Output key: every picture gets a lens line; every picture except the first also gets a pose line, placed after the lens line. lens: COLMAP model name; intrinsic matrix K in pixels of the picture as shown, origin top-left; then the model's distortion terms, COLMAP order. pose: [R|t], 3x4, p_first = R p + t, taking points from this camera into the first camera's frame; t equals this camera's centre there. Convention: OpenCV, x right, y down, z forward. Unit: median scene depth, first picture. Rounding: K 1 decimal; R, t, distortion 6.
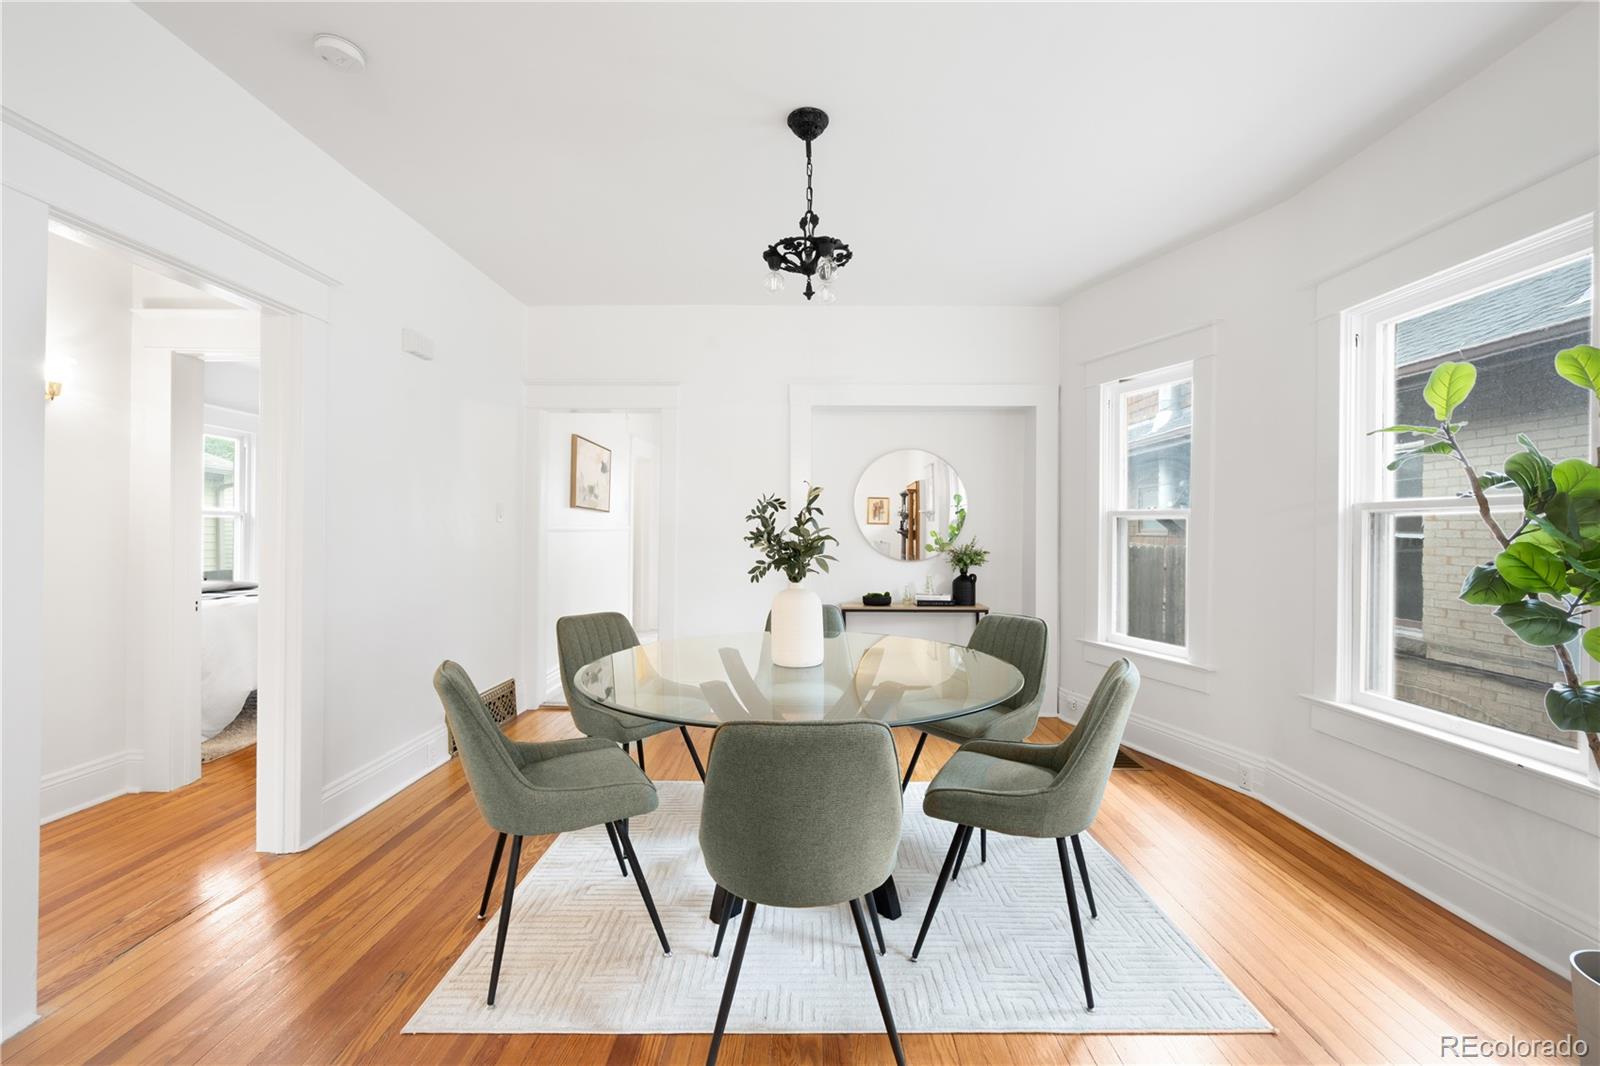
lens RADIAL K [[646.4, 0, 815.3], [0, 646.4, 526.7], [0, 0, 1]] dist [-0.003045, 0.001293]
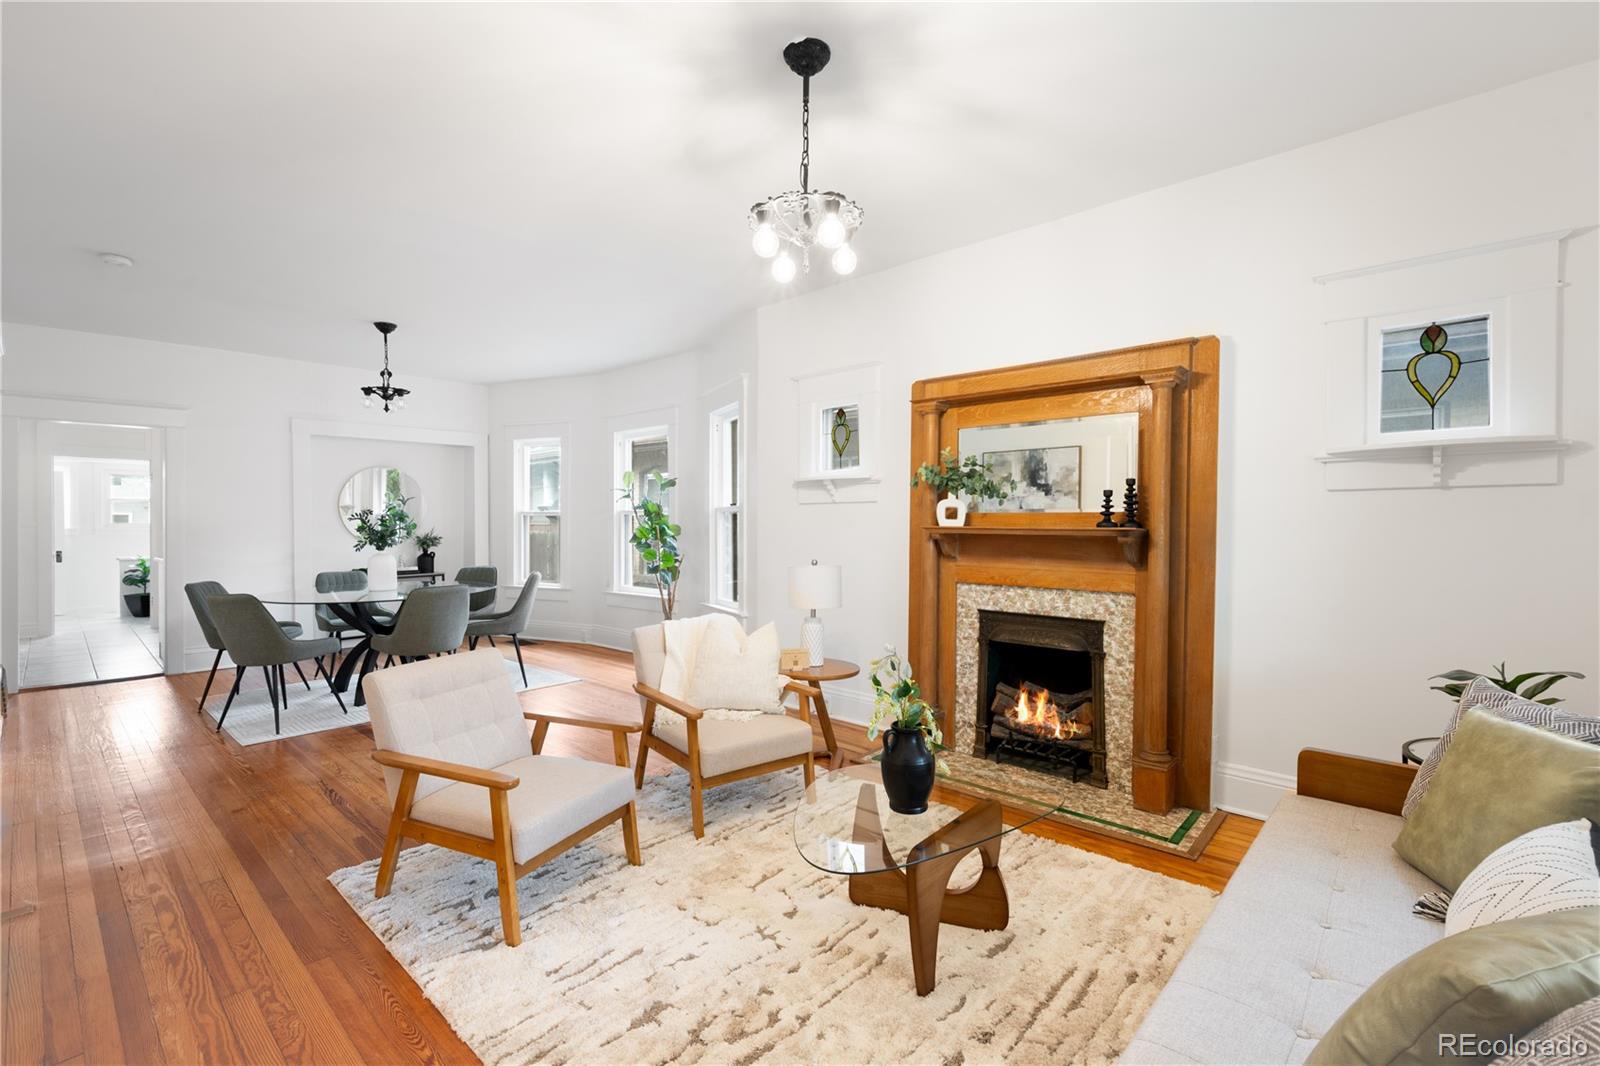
lens RADIAL K [[737.6, 0, 787.1], [0, 737.6, 526.0], [0, 0, 1]] dist [0.005637, 0.000524]
pose [[0.690069, -0.015124, 0.723585, -0.819063], [0.005537, 0.999863, 0.015618, -0.019622], [-0.723722, -0.006771, 0.690058, -1.509500]]
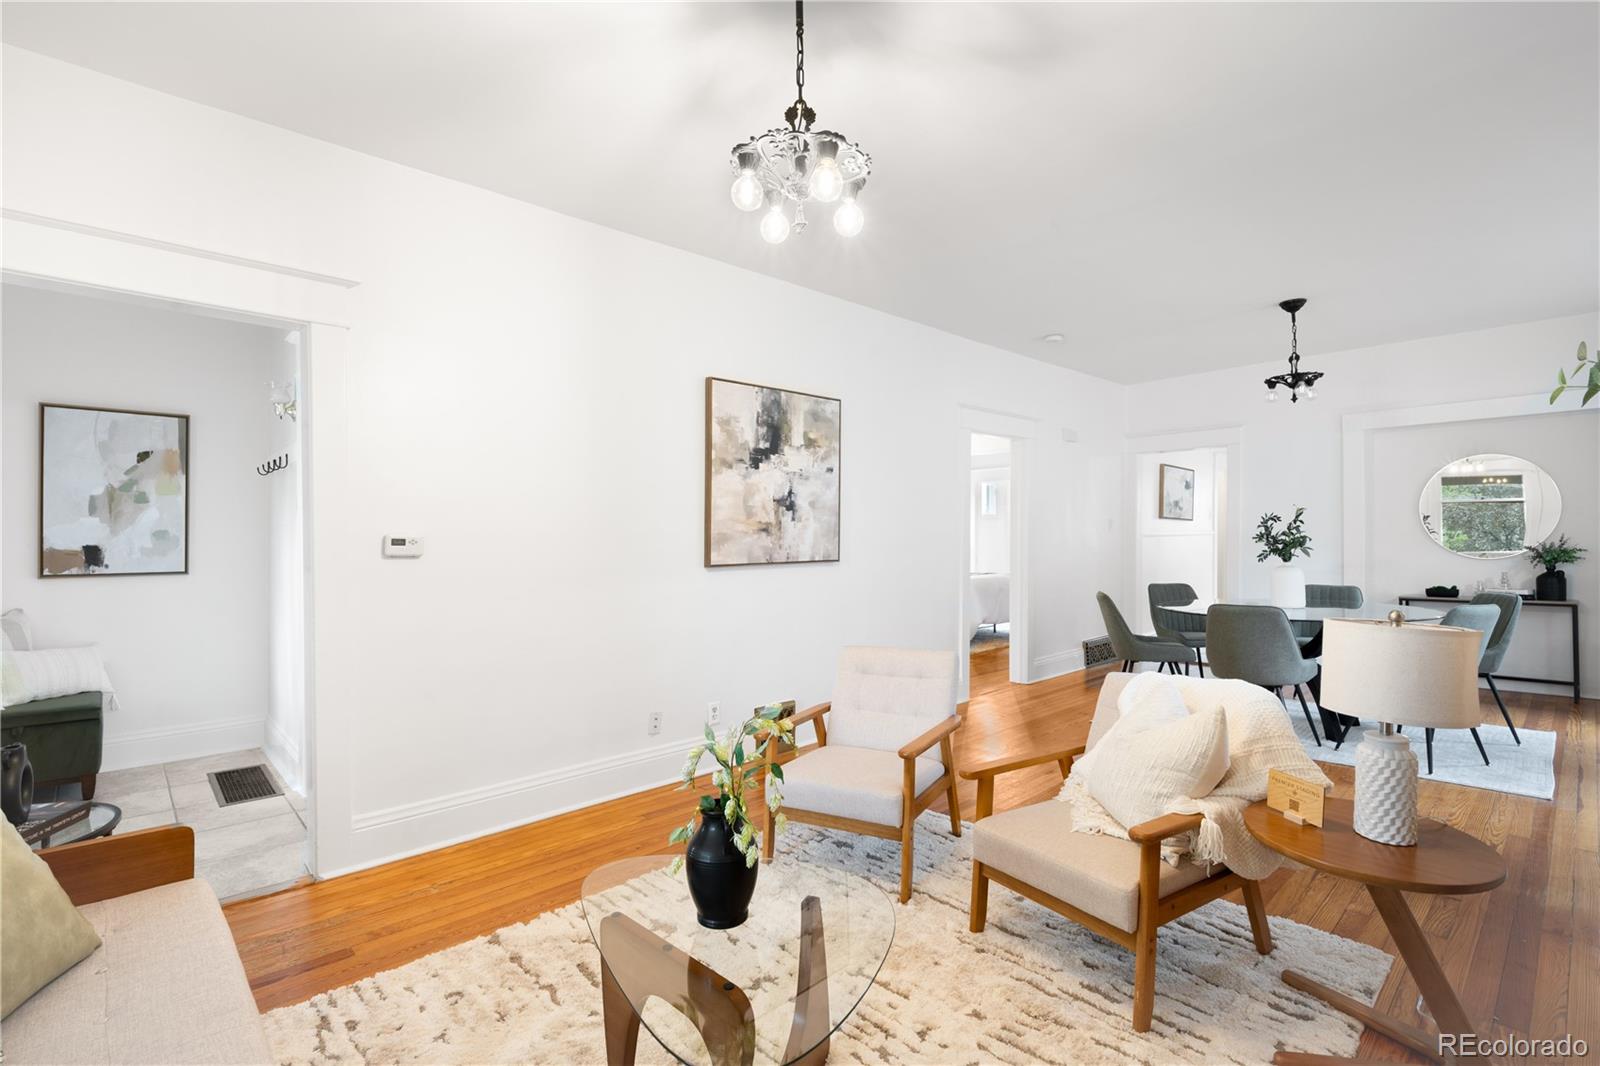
lens RADIAL K [[737.6, 0, 787.4], [0, 737.6, 556.3], [0, 0, 1]] dist [0.005637, 0.000524]
pose [[0.668825, 0.003873, -0.743410, 0.560551], [0.020426, 0.999513, 0.023584, -0.006316], [0.743140, -0.030958, 0.668420, -1.378263]]
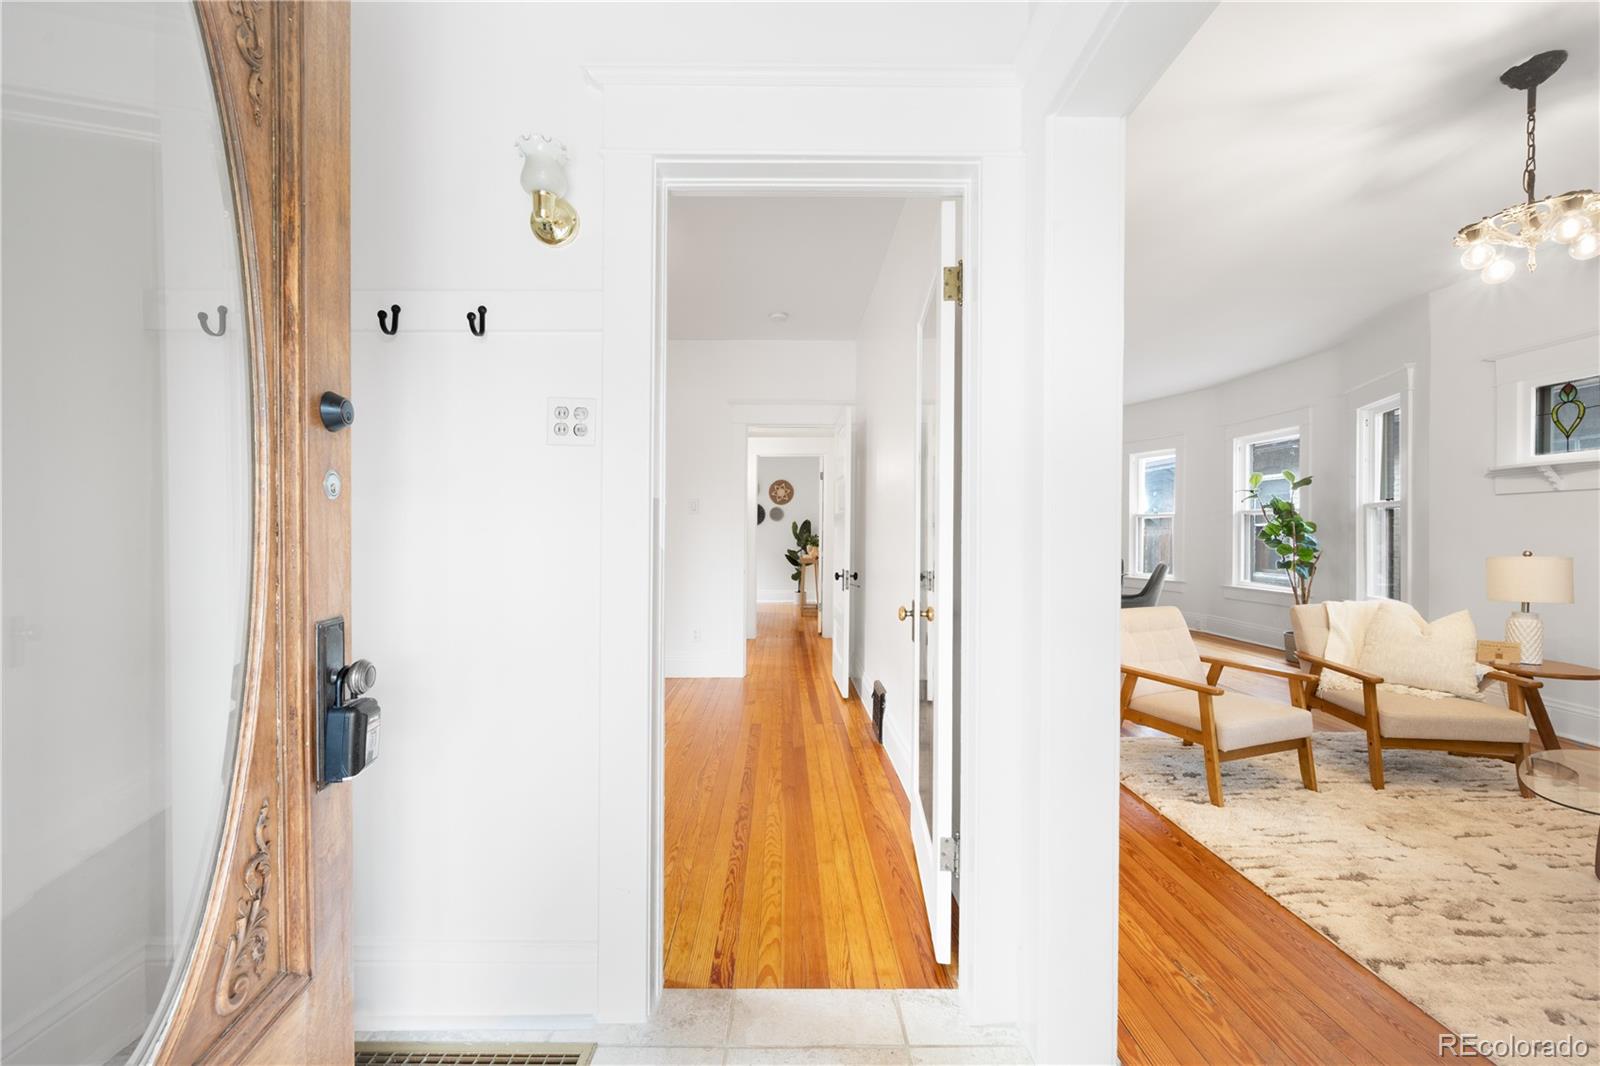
lens RADIAL K [[646.4, 0, 770.4], [0, 646.4, 536.3], [0, 0, 1]] dist [-0.003045, 0.001293]
pose [[0.999820, -0.018719, 0.002959, -1.182837], [0.018689, 0.999779, 0.009611, 0.008066], [-0.003138, -0.009554, 0.999949, -1.769518]]
